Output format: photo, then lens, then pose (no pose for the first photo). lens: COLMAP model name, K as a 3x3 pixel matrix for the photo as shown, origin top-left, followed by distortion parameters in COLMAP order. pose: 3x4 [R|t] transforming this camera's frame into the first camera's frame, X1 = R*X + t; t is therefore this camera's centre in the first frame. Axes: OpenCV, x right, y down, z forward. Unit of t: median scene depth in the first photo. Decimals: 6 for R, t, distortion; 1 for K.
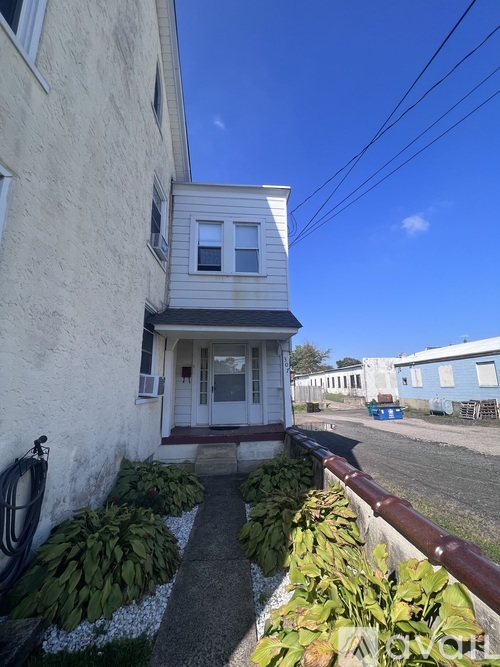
lens RADIAL K [[266.8, 0, 250.9], [0, 266.8, 332.8], [0, 0, 1]] dist [-0.001684, -0.000382]
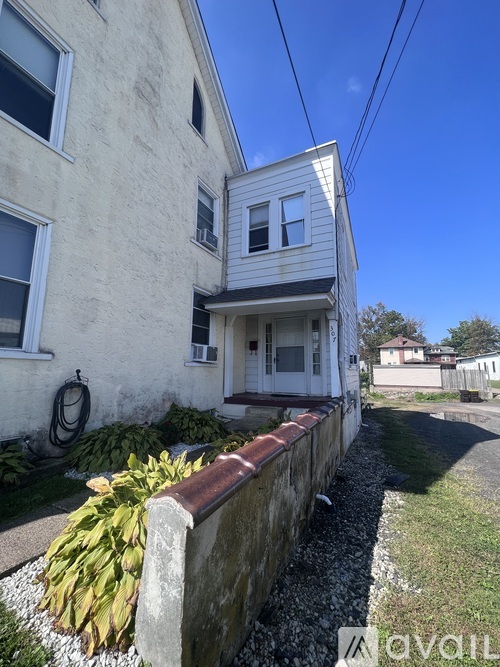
lens RADIAL K [[266.8, 0, 250.9], [0, 266.8, 332.8], [0, 0, 1]] dist [-0.001684, -0.000382]
pose [[0.865064, -0.049209, -0.499242, 0.344858], [0.077717, 0.996309, 0.036461, 0.056452], [0.495605, -0.070341, 0.865695, 0.024015]]
